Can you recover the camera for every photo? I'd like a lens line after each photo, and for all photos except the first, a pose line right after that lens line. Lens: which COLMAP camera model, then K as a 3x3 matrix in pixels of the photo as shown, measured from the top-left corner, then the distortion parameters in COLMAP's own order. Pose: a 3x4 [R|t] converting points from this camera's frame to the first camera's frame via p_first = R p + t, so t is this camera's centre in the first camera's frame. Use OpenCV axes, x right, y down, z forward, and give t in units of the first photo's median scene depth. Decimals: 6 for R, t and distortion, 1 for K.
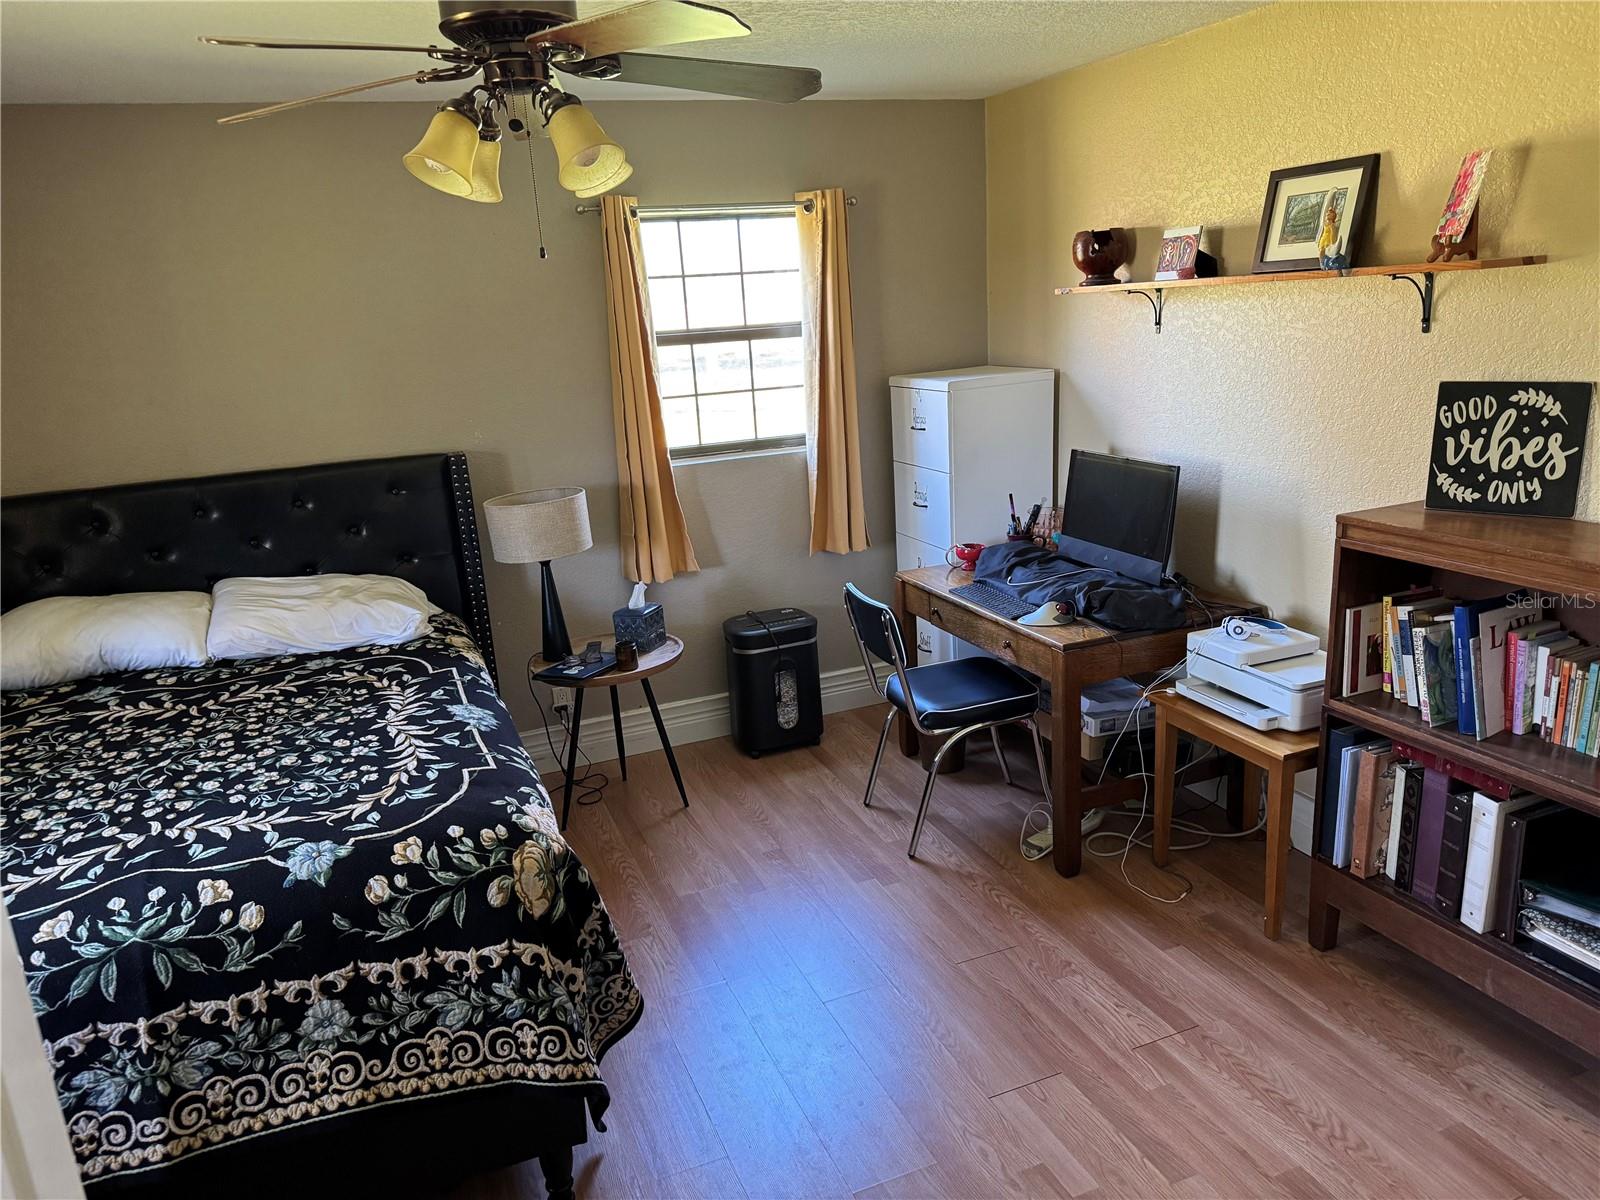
lens RADIAL K [[1111.8, 0, 799.2], [0, 1111.8, 604.1], [0, 0, 1]] dist [0.067862, -0.086624]
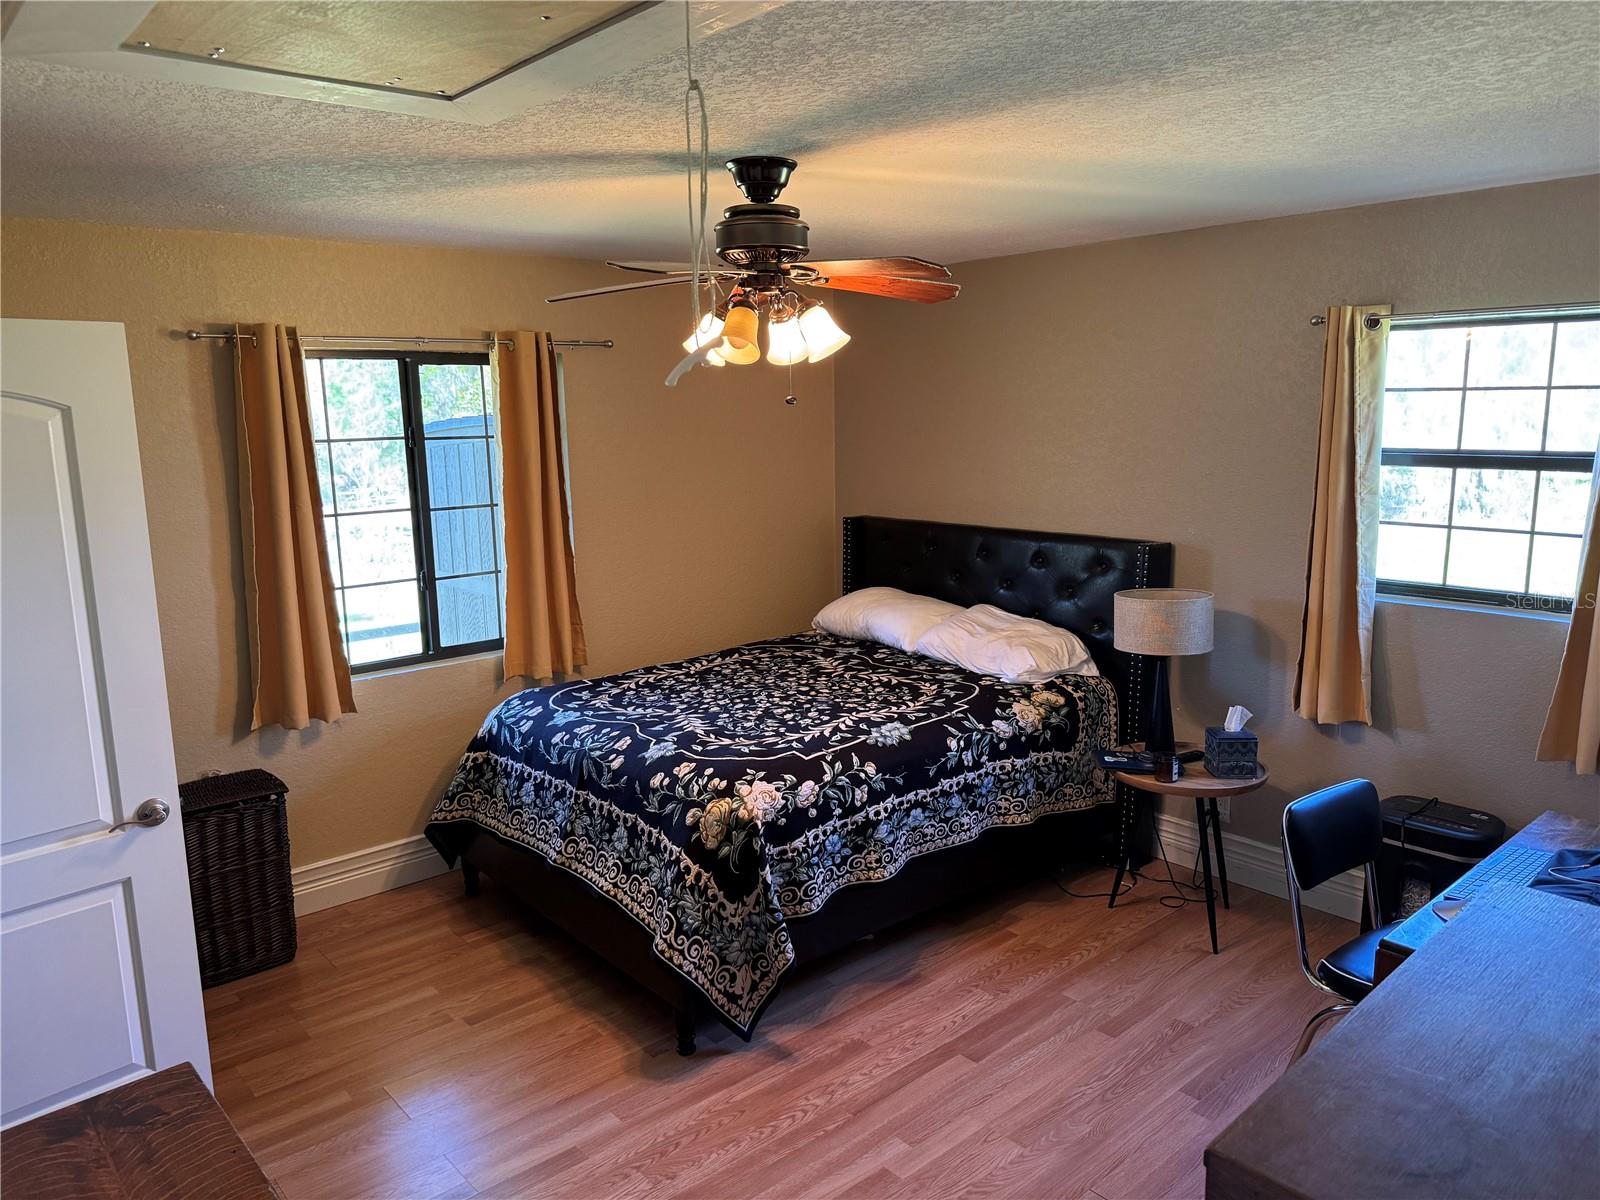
lens RADIAL K [[1111.8, 0, 794.2], [0, 1111.8, 595.7], [0, 0, 1]] dist [0.067862, -0.086624]
pose [[0.336349, 0.213935, -0.917116, 0.930479], [-0.256156, 0.957920, 0.129509, -0.216895], [0.906230, 0.191365, 0.376997, 0.444701]]
